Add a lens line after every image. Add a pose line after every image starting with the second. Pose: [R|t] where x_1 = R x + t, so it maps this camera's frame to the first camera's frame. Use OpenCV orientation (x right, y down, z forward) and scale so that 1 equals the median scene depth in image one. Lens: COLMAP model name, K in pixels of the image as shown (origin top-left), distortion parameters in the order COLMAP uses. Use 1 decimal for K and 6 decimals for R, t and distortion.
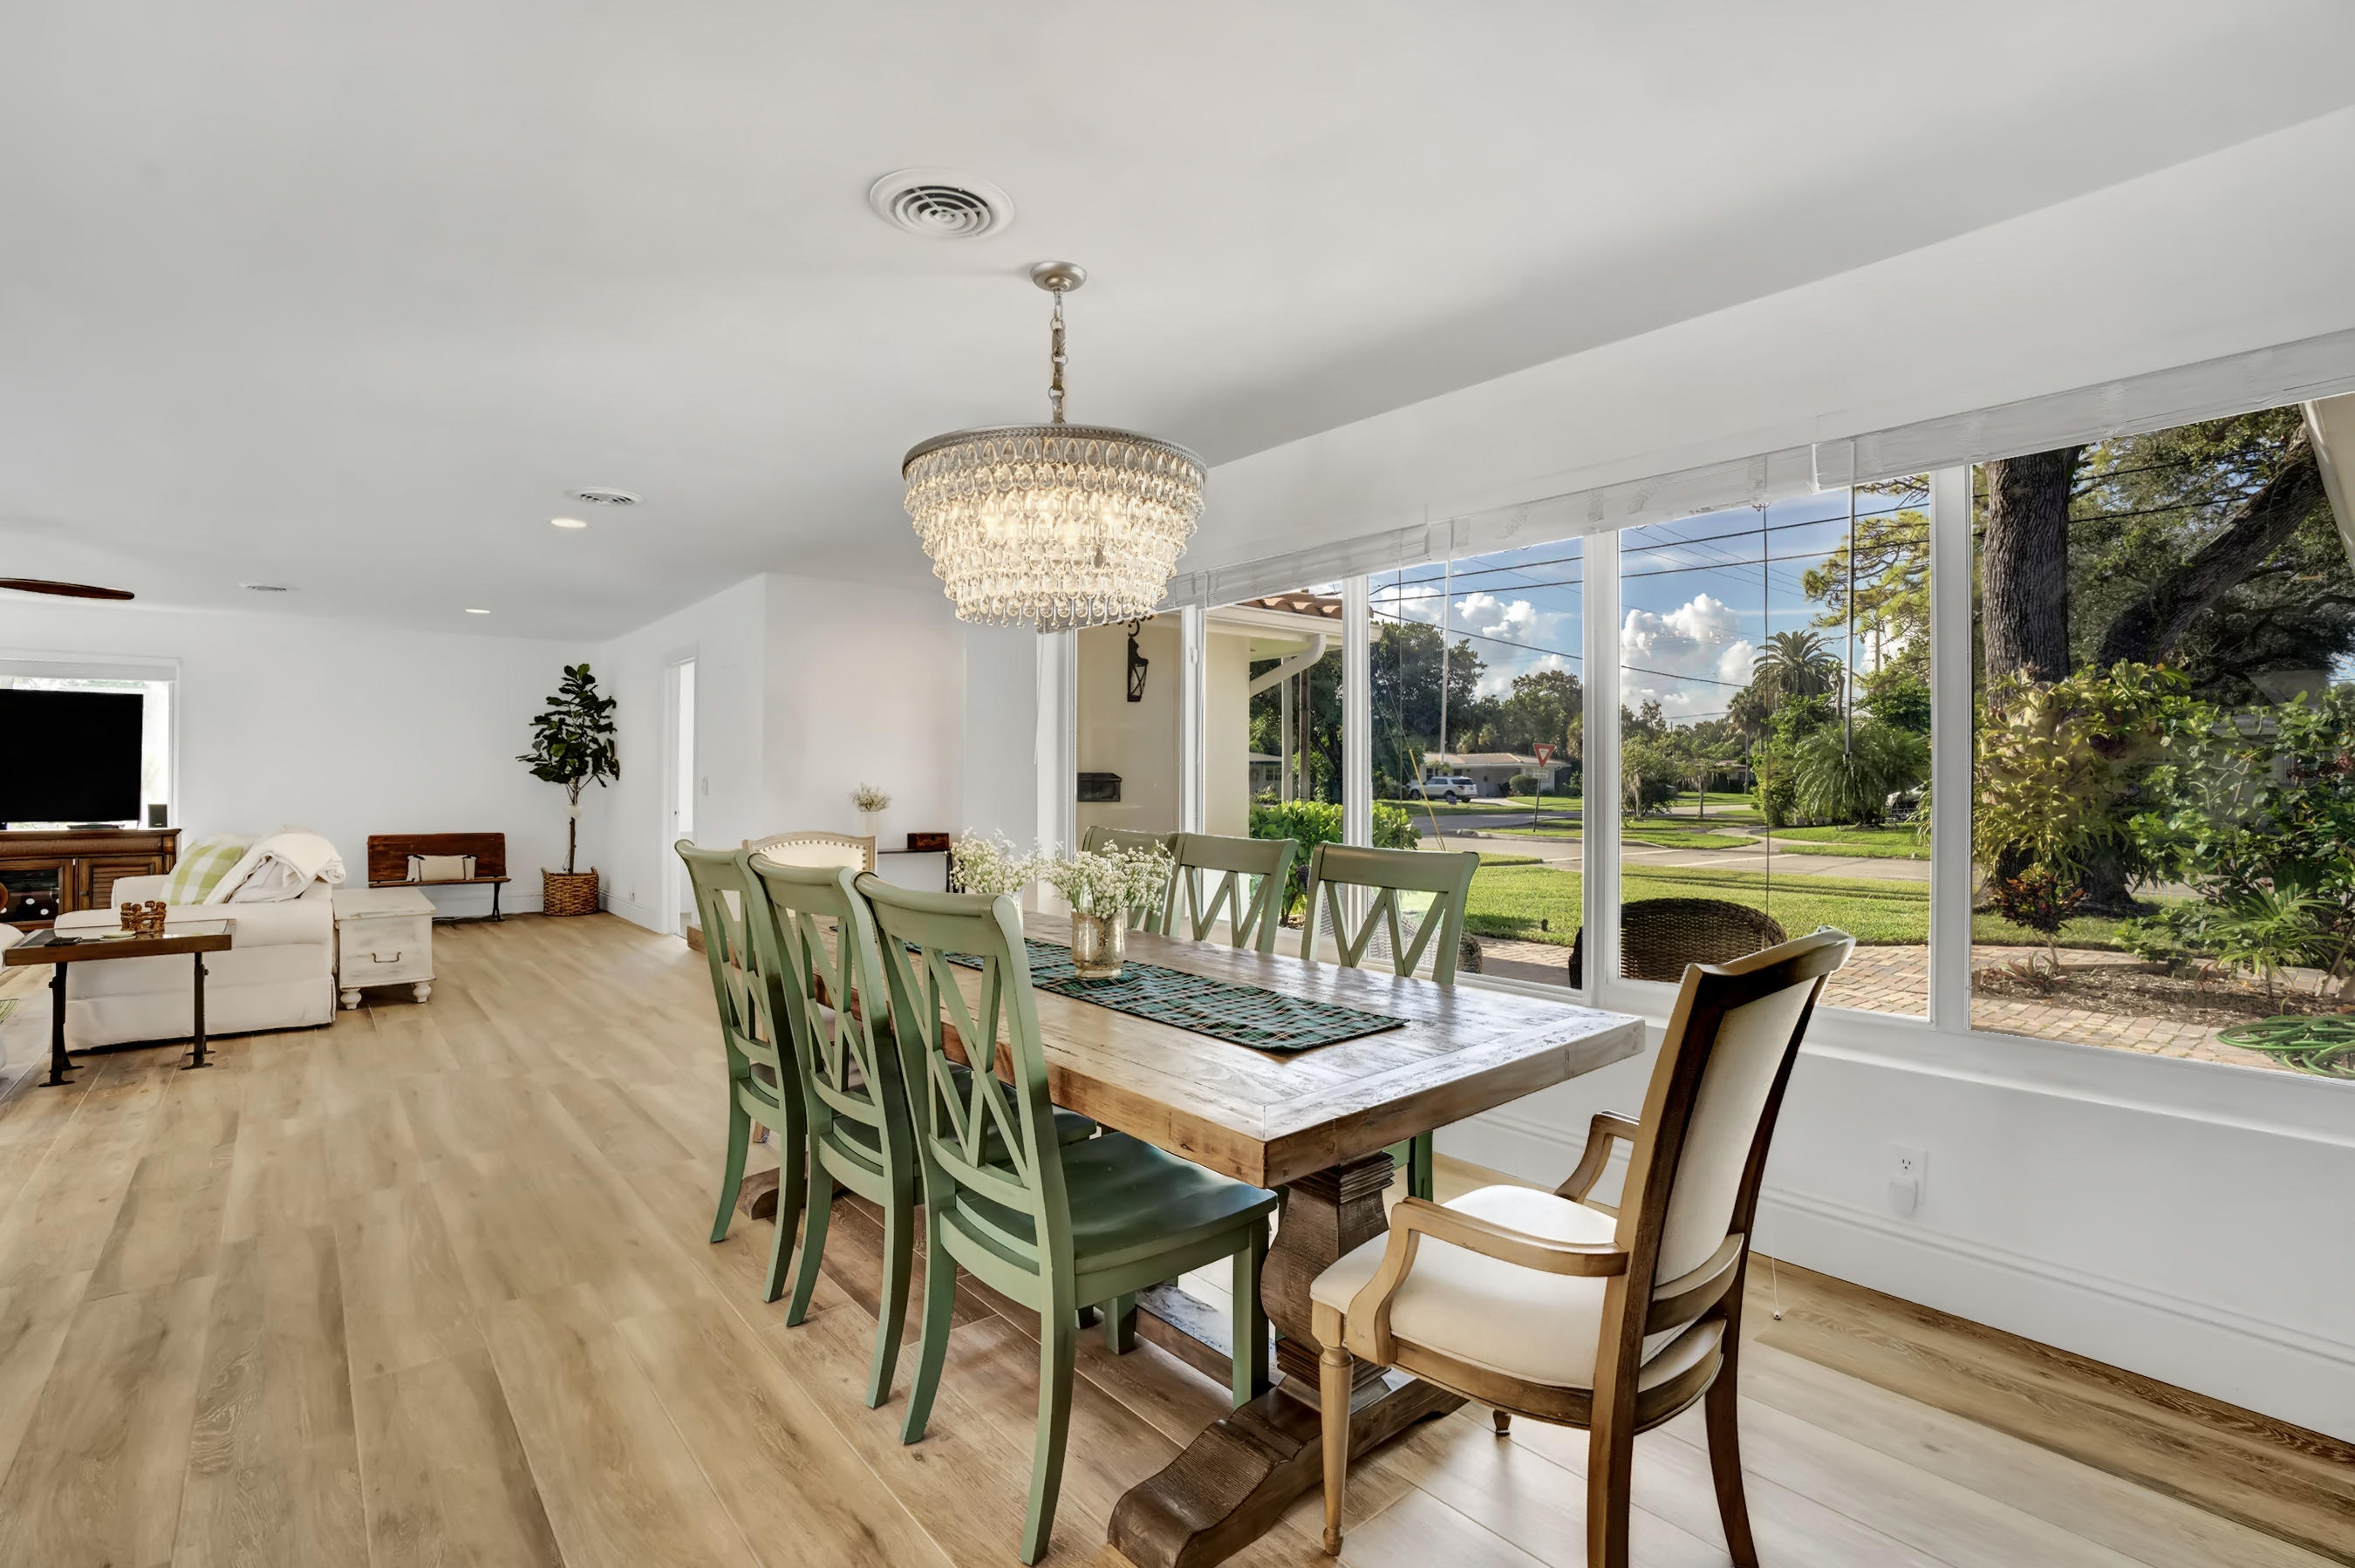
lens RADIAL K [[1096.9, 0, 1187.7], [0, 1096.9, 783.6], [0, 0, 1]] dist [-0.058009, 0.019621]
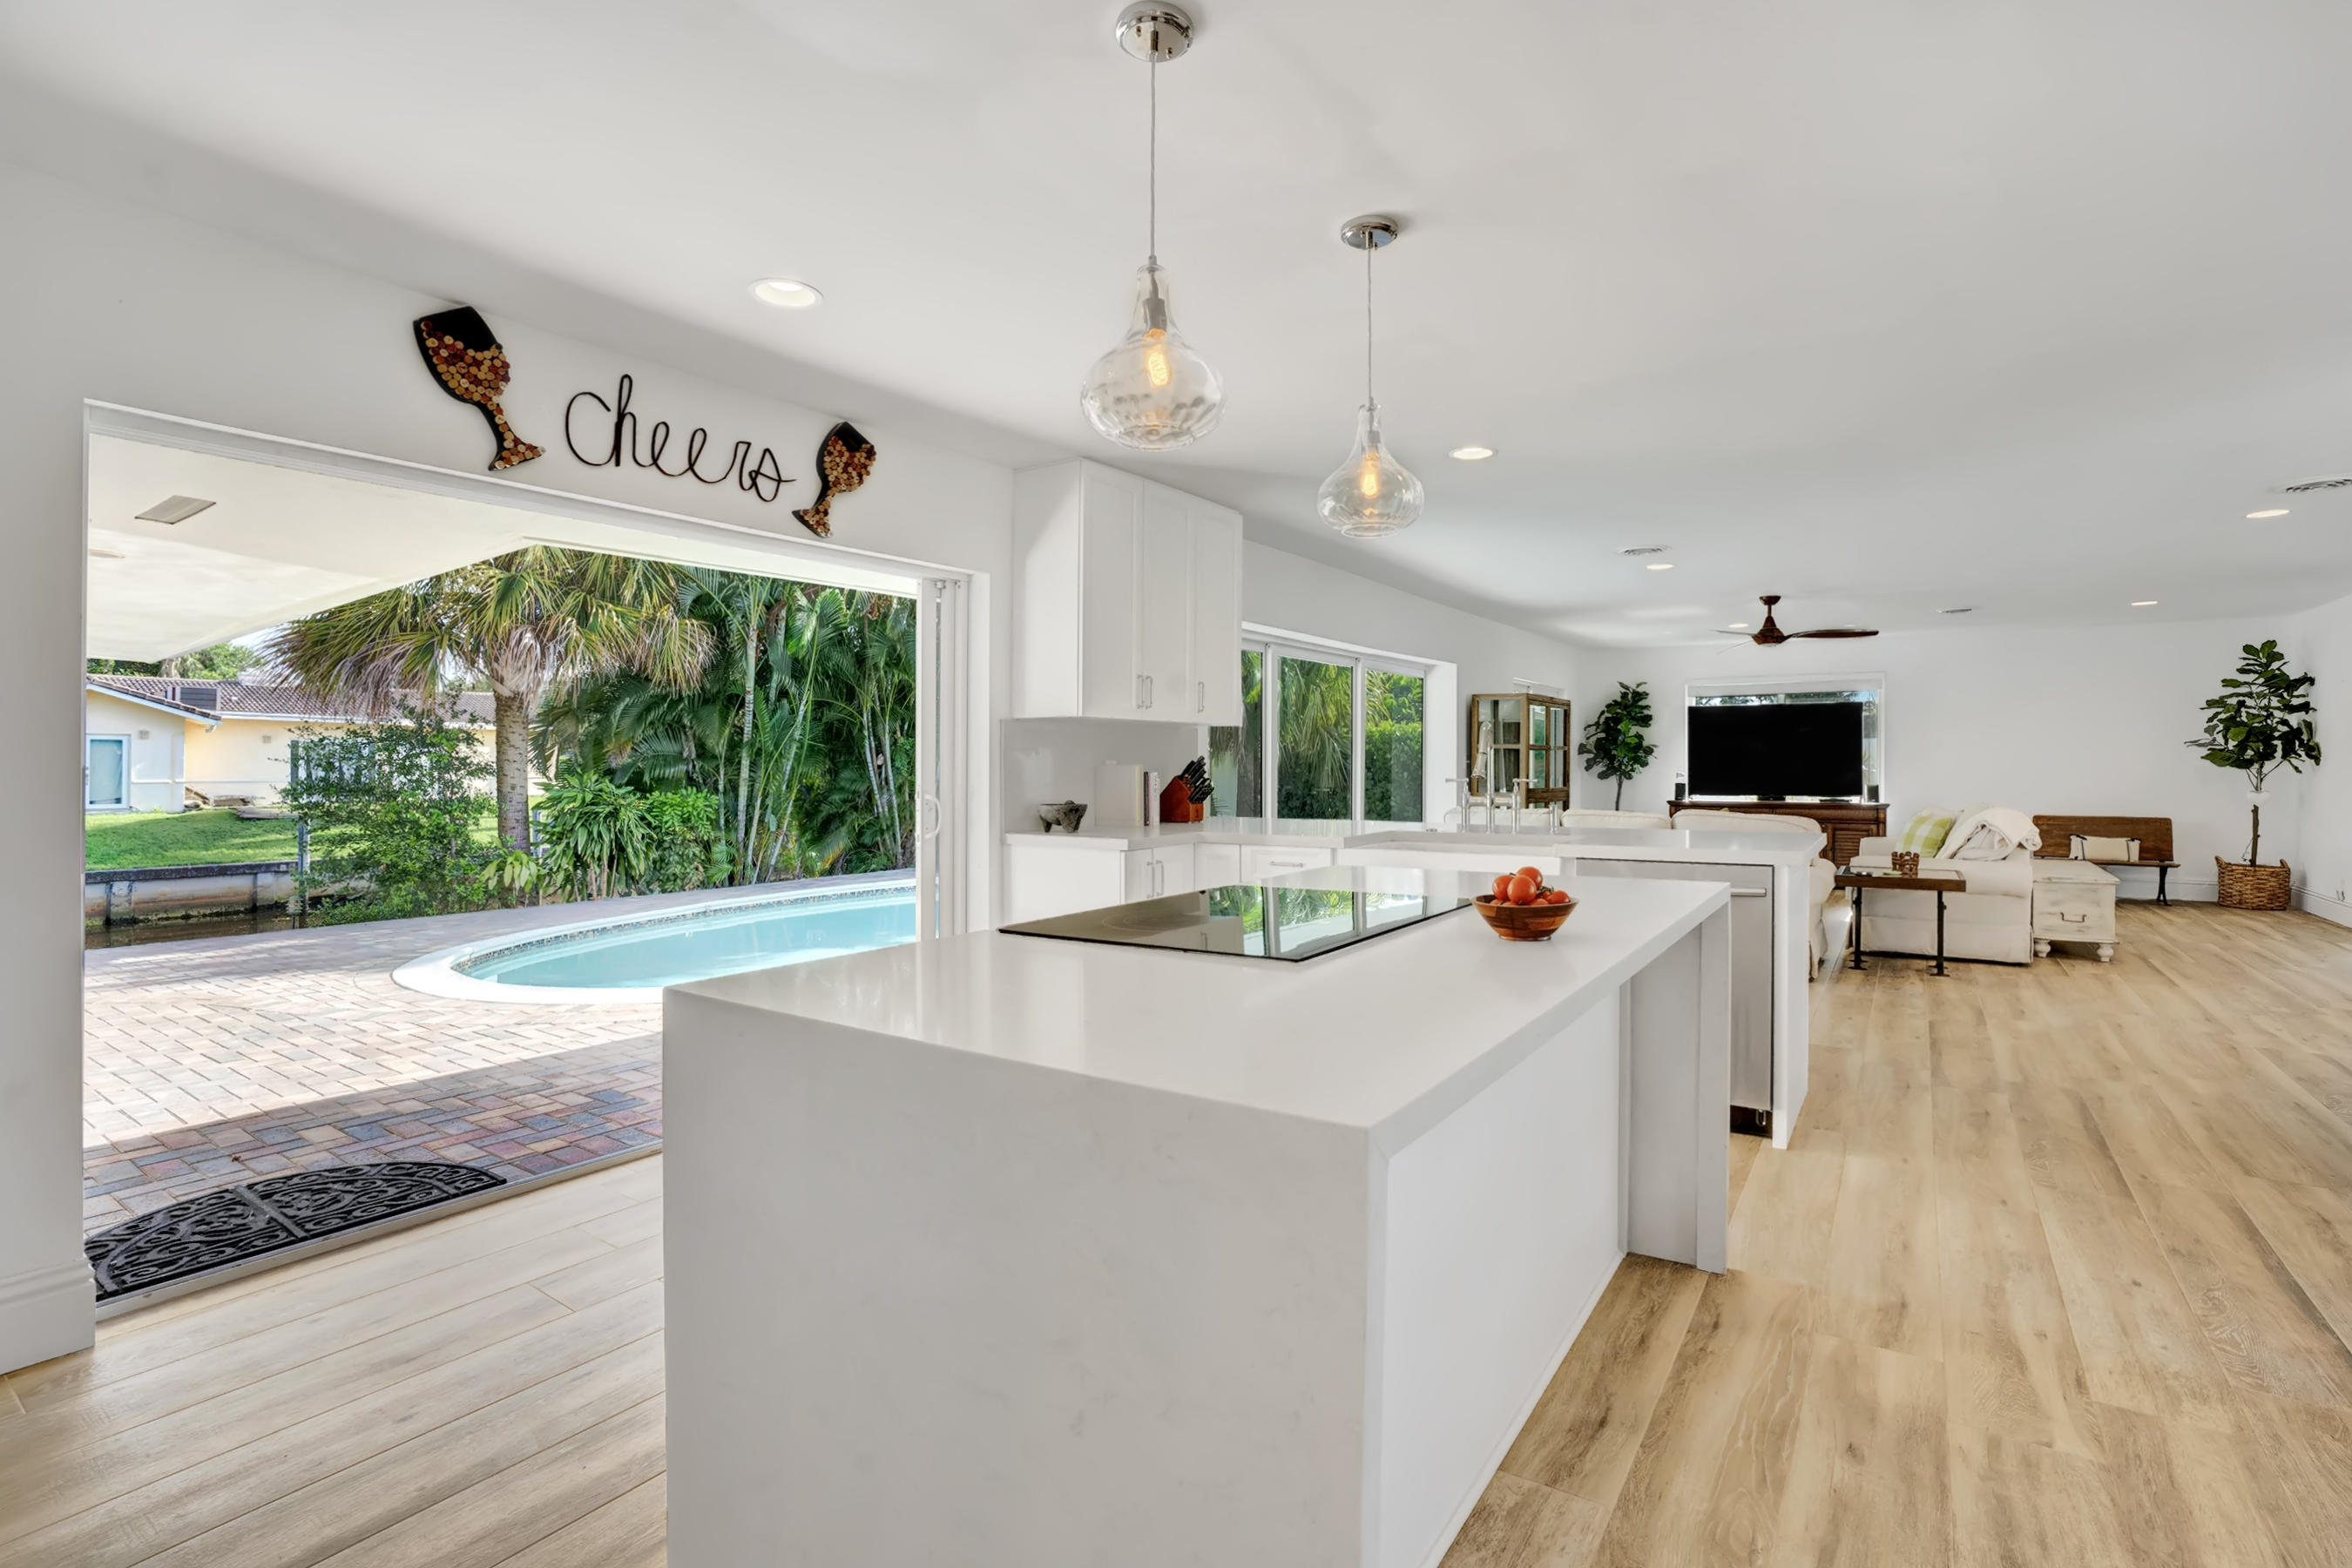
lens RADIAL K [[1095.6, 0, 1200.1], [0, 1095.6, 761.2], [0, 0, 1]] dist [-0.058009, 0.019621]
pose [[0.278132, -0.005447, -0.960527, 0.070593], [-0.002611, 0.999976, -0.006427, 0.001863], [0.960539, 0.004296, 0.278111, -0.175682]]
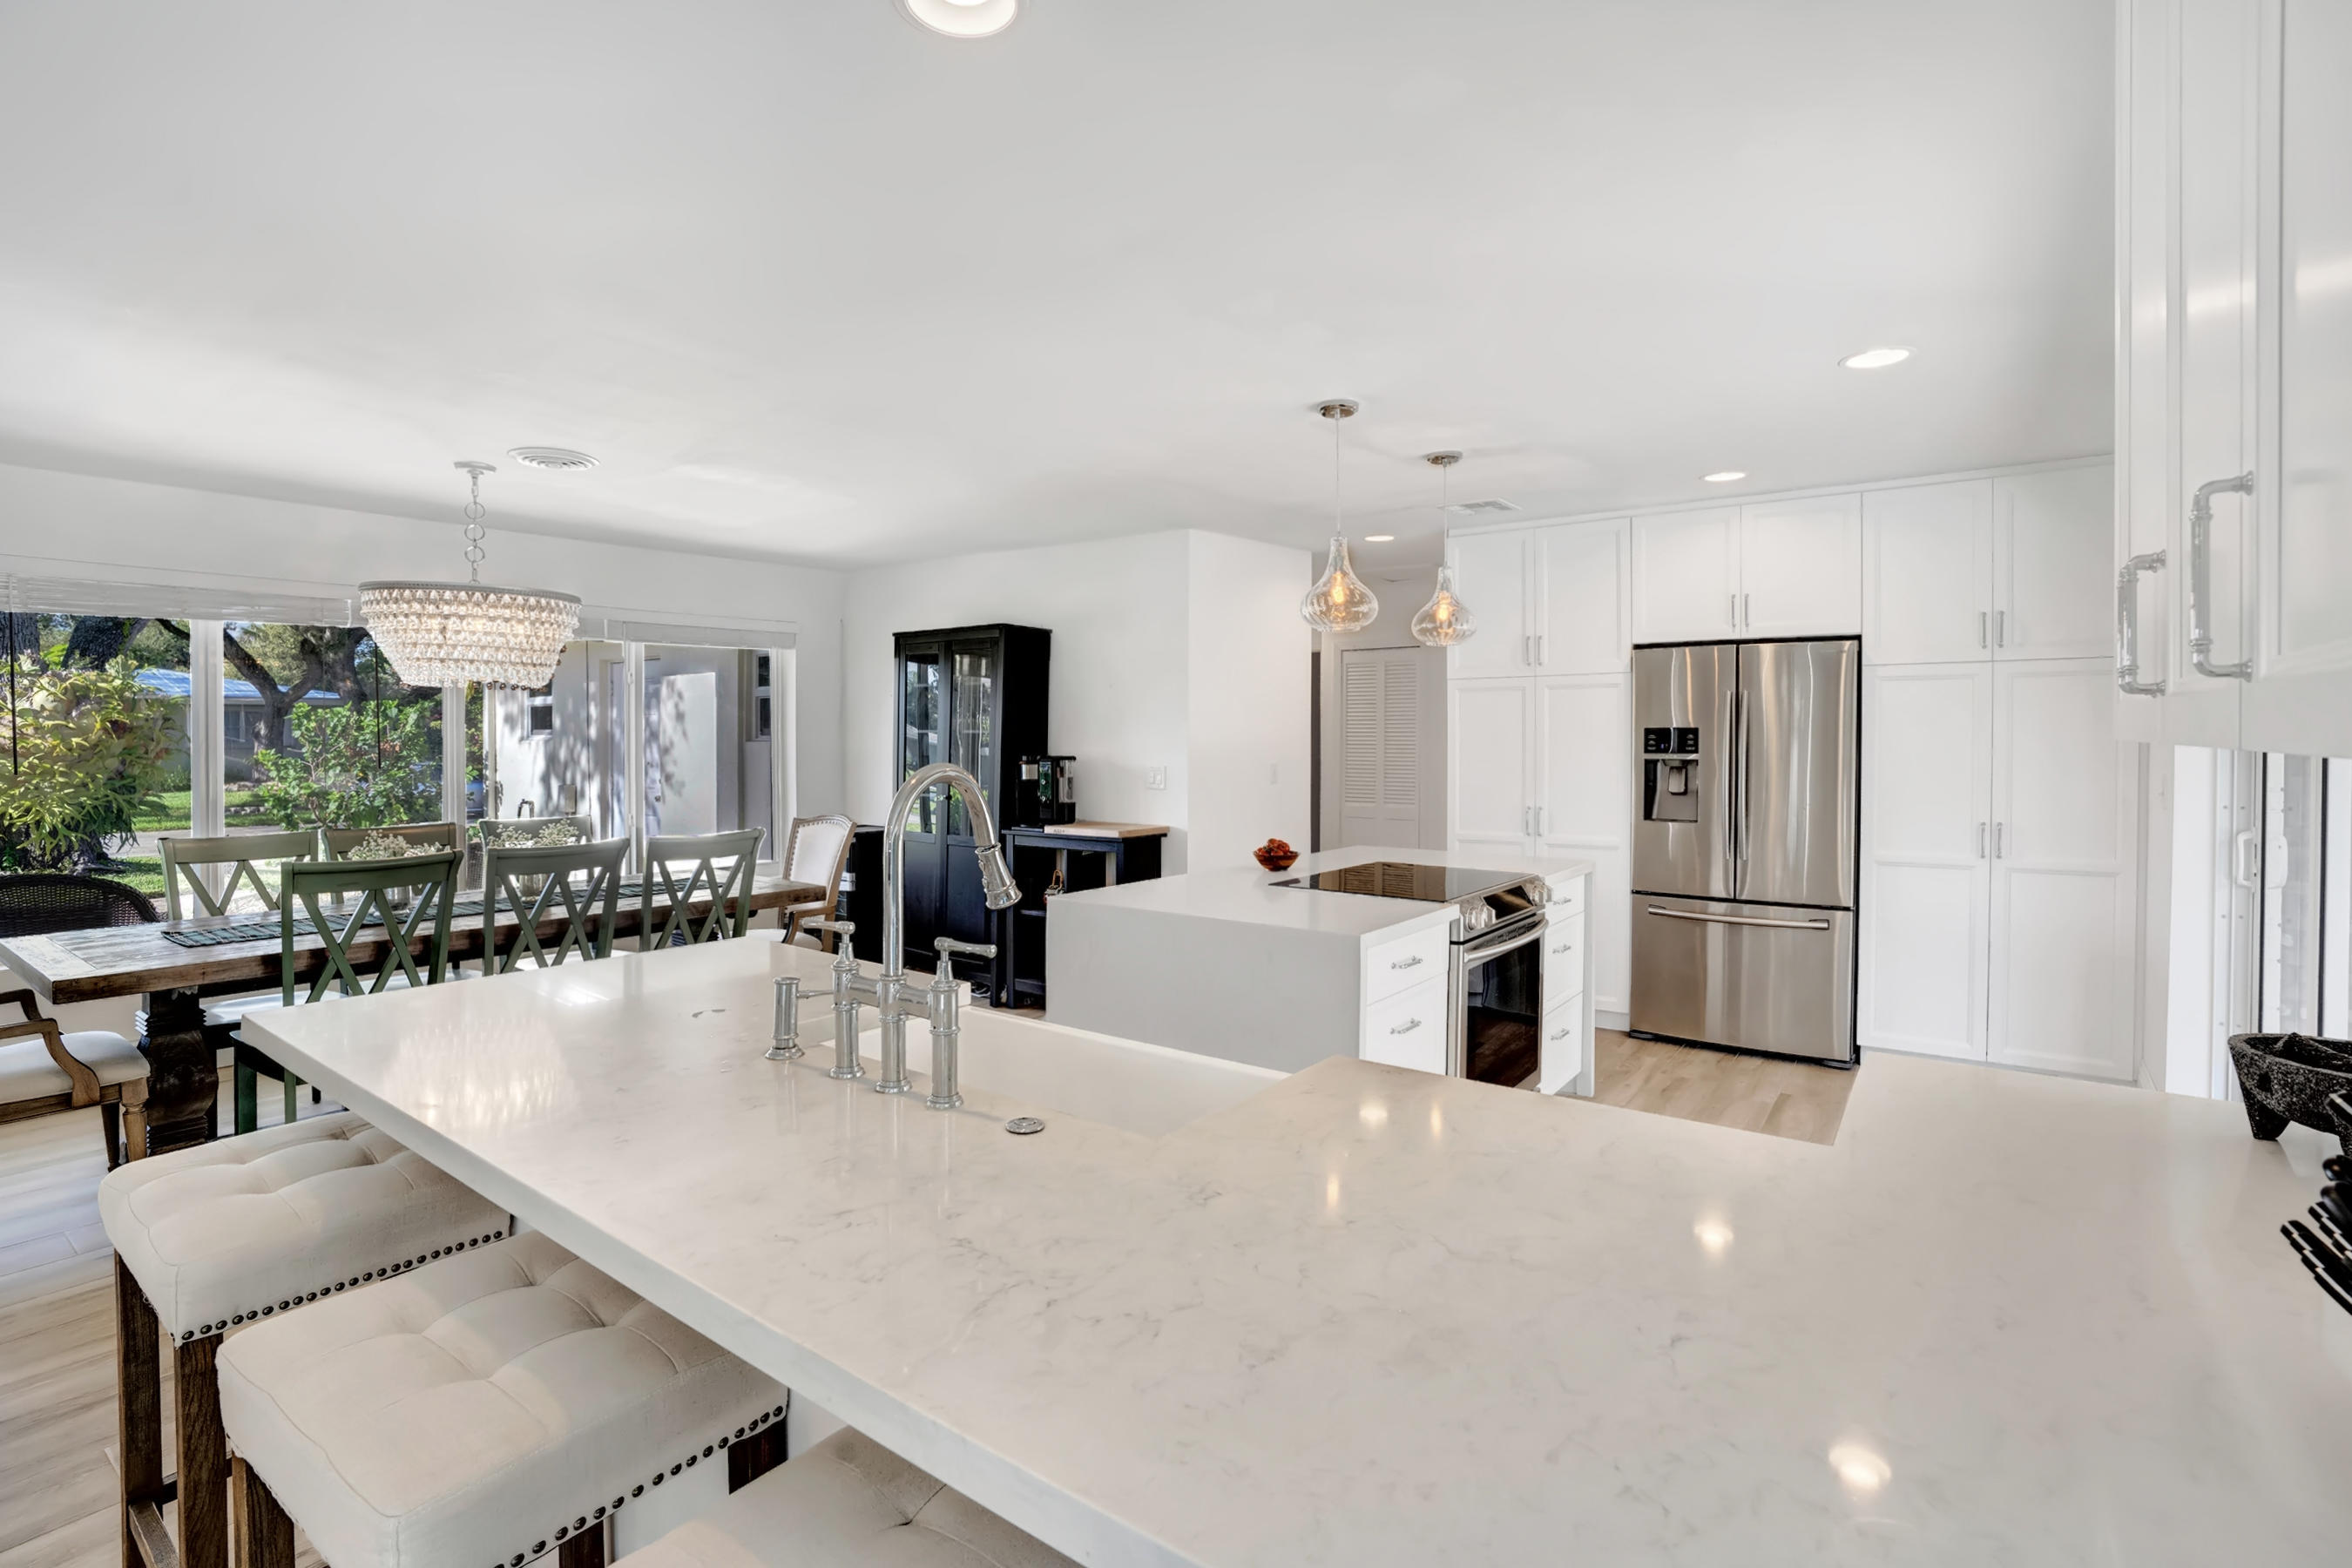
lens RADIAL K [[1095.6, 0, 1209.6], [0, 1095.6, 734.7], [0, 0, 1]] dist [-0.058009, 0.019621]
pose [[-0.241340, -0.004161, 0.970432, -0.646211], [0.009120, 0.999937, 0.006556, -0.029598], [-0.970398, 0.010433, -0.241287, 0.119776]]
